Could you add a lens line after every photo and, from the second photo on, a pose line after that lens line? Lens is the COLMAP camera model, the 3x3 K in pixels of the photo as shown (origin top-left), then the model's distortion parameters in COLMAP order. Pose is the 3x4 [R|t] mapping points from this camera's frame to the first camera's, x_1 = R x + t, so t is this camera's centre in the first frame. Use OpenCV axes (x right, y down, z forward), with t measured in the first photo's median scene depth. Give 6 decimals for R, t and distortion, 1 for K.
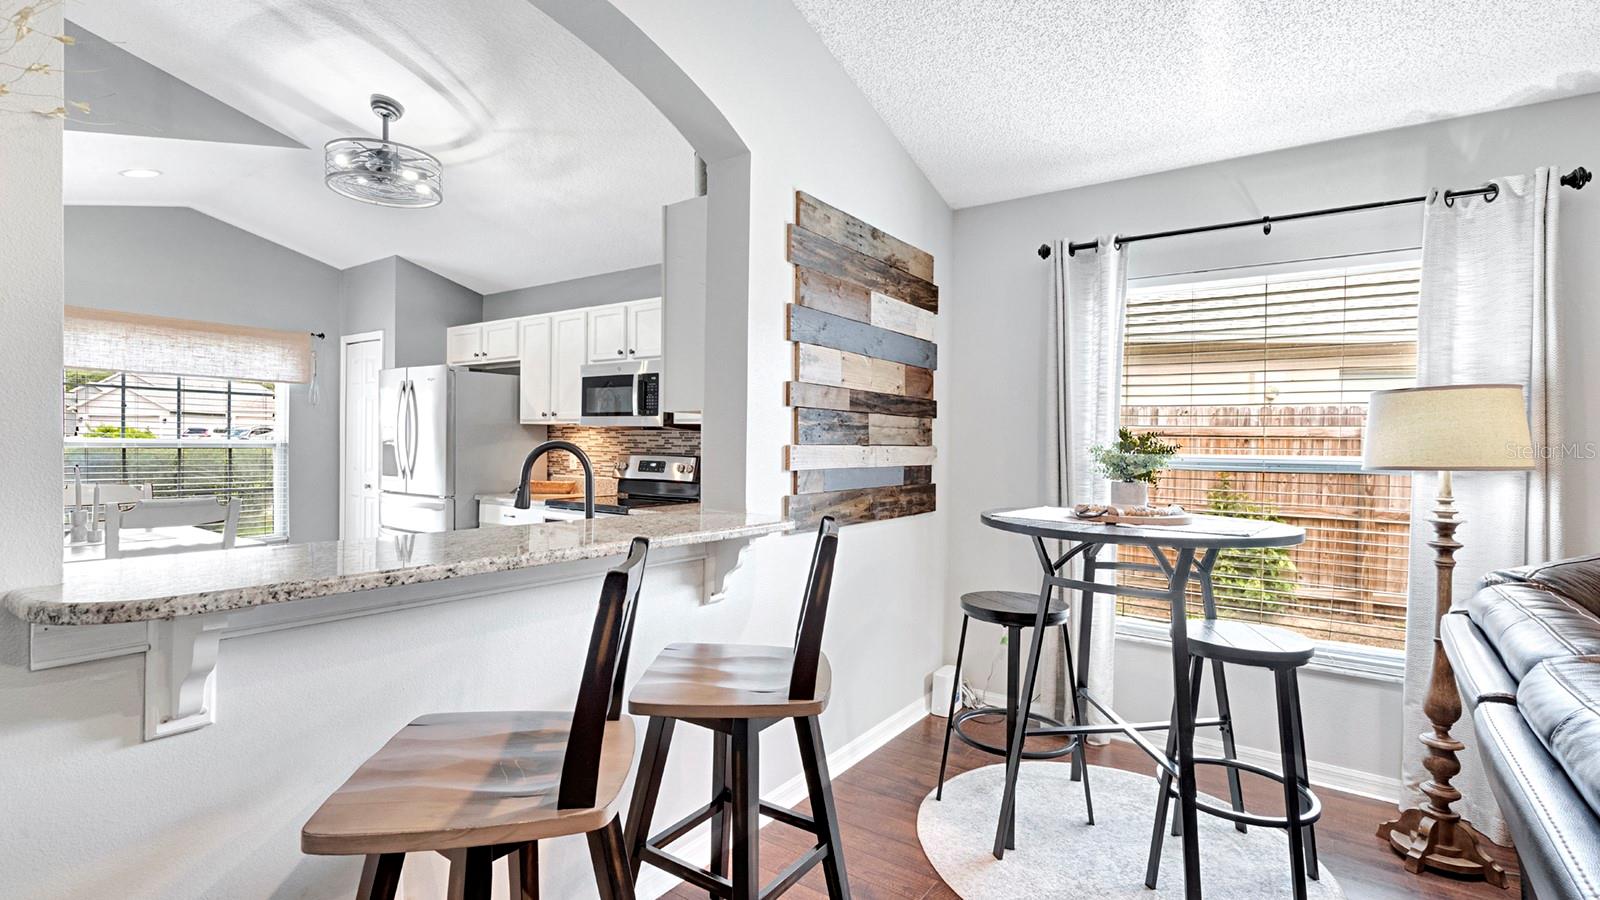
lens RADIAL K [[737.8, 0, 791.2], [0, 737.8, 449.3], [0, 0, 1]] dist [-0.001924, 0.002067]
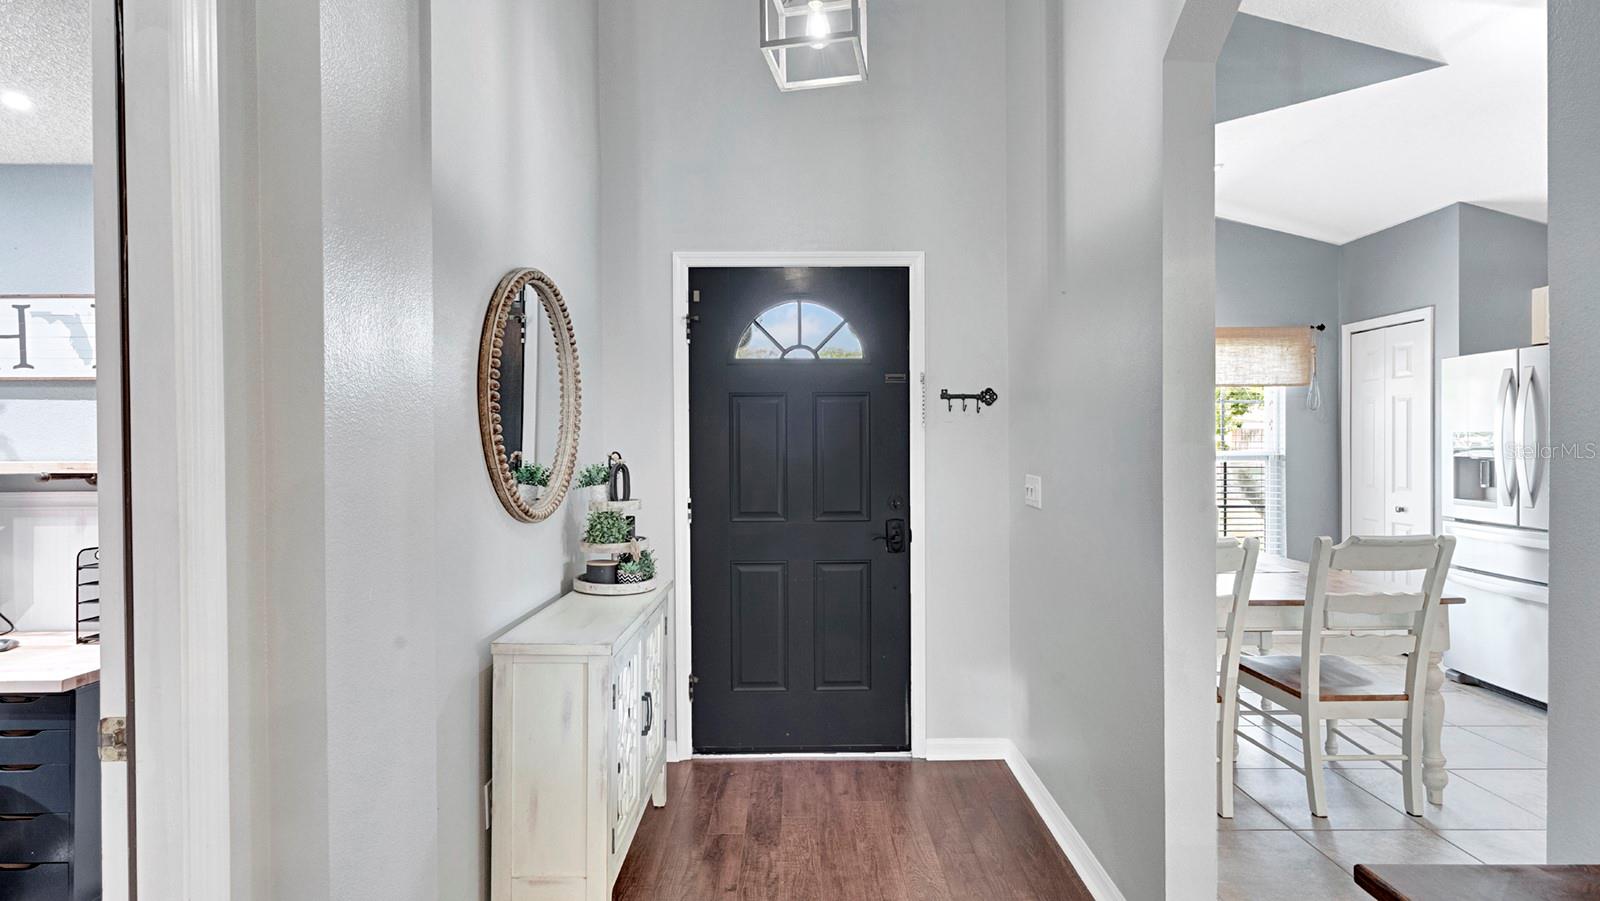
lens RADIAL K [[737.8, 0, 788.8], [0, 737.8, 450.0], [0, 0, 1]] dist [-0.001924, 0.002067]
pose [[0.579082, -0.011012, -0.815195, -0.376349], [0.008334, 0.999936, -0.007588, -0.015268], [0.815227, -0.002400, 0.579137, 0.021698]]
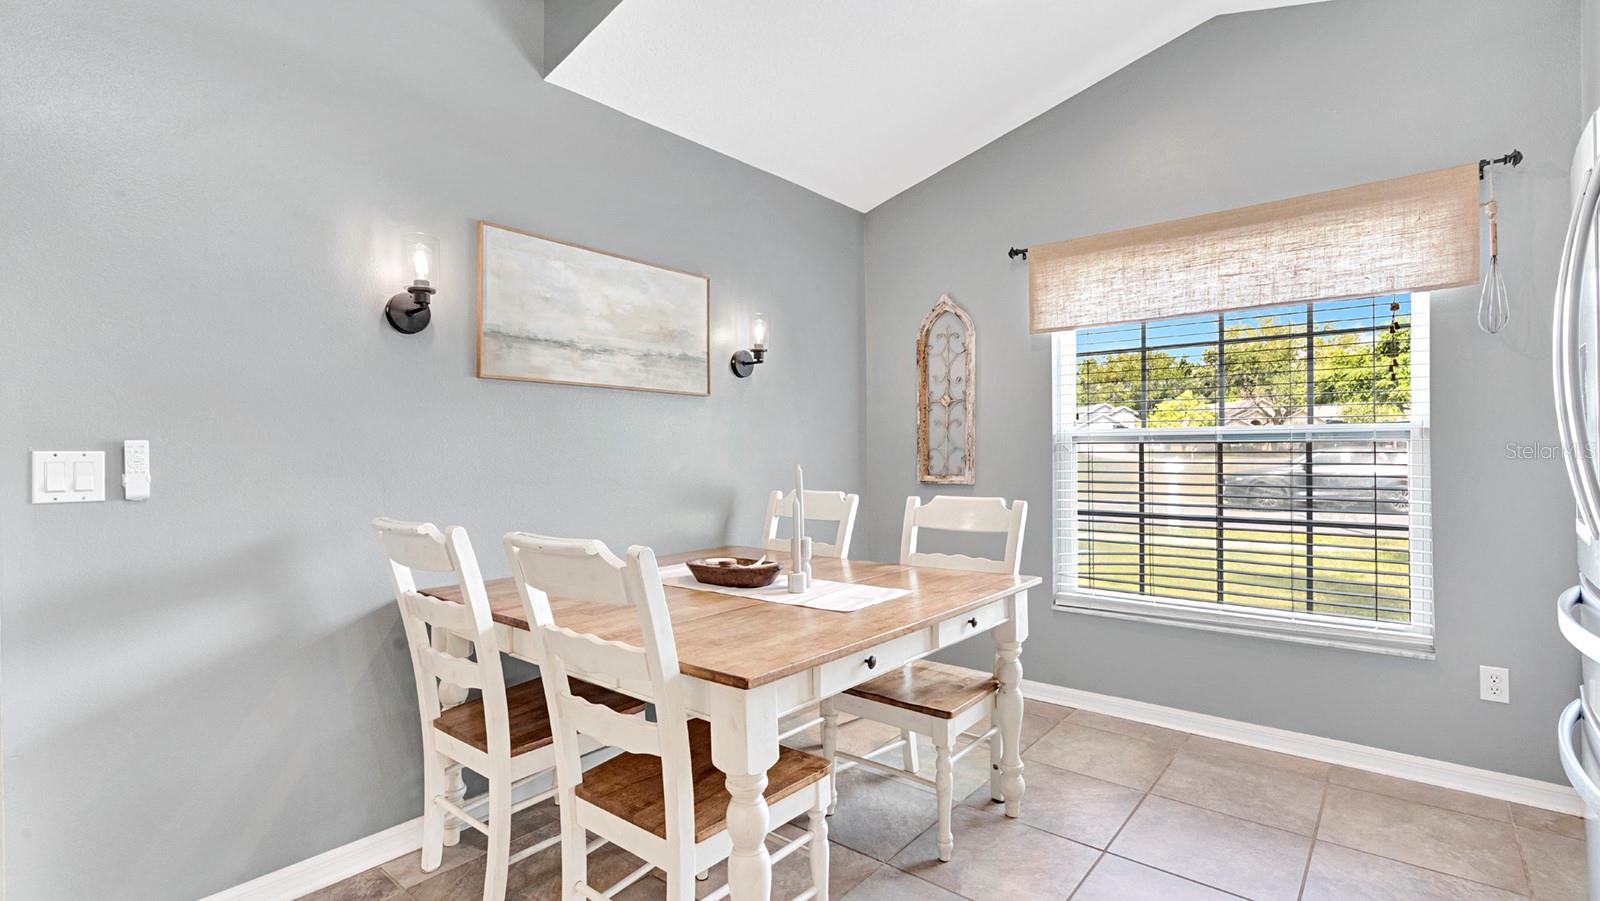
lens RADIAL K [[737.8, 0, 804.4], [0, 737.8, 434.9], [0, 0, 1]] dist [-0.001924, 0.002067]
pose [[-0.080671, -0.025847, -0.996406, -0.261656], [0.004605, 0.999643, -0.026303, 0.006193], [0.996730, -0.006711, -0.080523, 0.802182]]
